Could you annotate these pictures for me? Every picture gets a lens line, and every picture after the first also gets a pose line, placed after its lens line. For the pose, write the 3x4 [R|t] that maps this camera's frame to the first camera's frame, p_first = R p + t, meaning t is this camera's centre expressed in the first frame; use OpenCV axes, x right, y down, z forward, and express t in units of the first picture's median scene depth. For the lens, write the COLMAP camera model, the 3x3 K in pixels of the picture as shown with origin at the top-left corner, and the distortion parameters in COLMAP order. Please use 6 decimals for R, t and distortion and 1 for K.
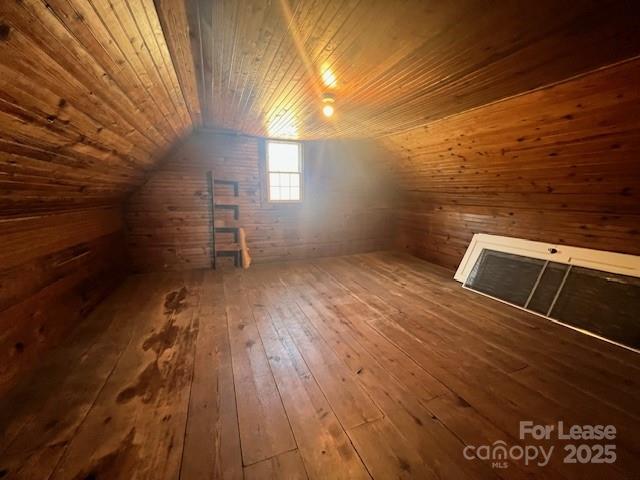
lens RADIAL K [[257.2, 0, 320.0], [0, 257.2, 240.0], [0, 0, 1]] dist [-0.000148, -0.000074]
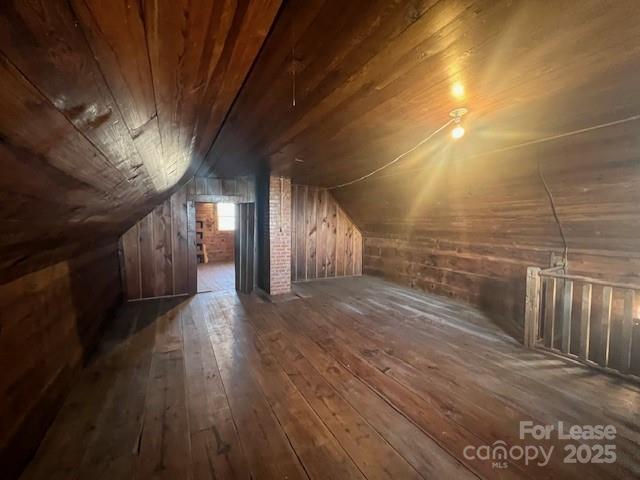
lens RADIAL K [[257.2, 0, 320.0], [0, 257.2, 240.0], [0, 0, 1]] dist [-0.000148, -0.000074]
pose [[0.992069, -0.007345, 0.125483, 0.349796], [0.022309, 0.992732, -0.118263, 0.187093], [-0.123702, 0.120125, 0.985022, -1.121134]]
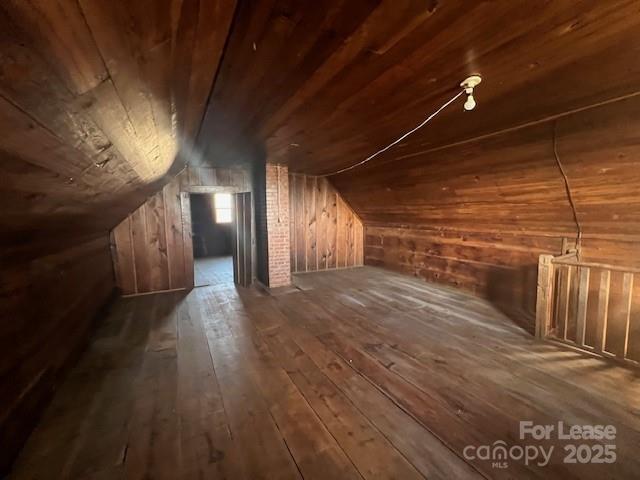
lens RADIAL K [[257.2, 0, 320.0], [0, 257.2, 240.0], [0, 0, 1]] dist [-0.000148, -0.000074]
pose [[0.992226, -0.030254, 0.120718, 0.358471], [0.040551, 0.995659, -0.083774, 0.186167], [-0.117660, 0.088018, 0.989146, -1.089147]]
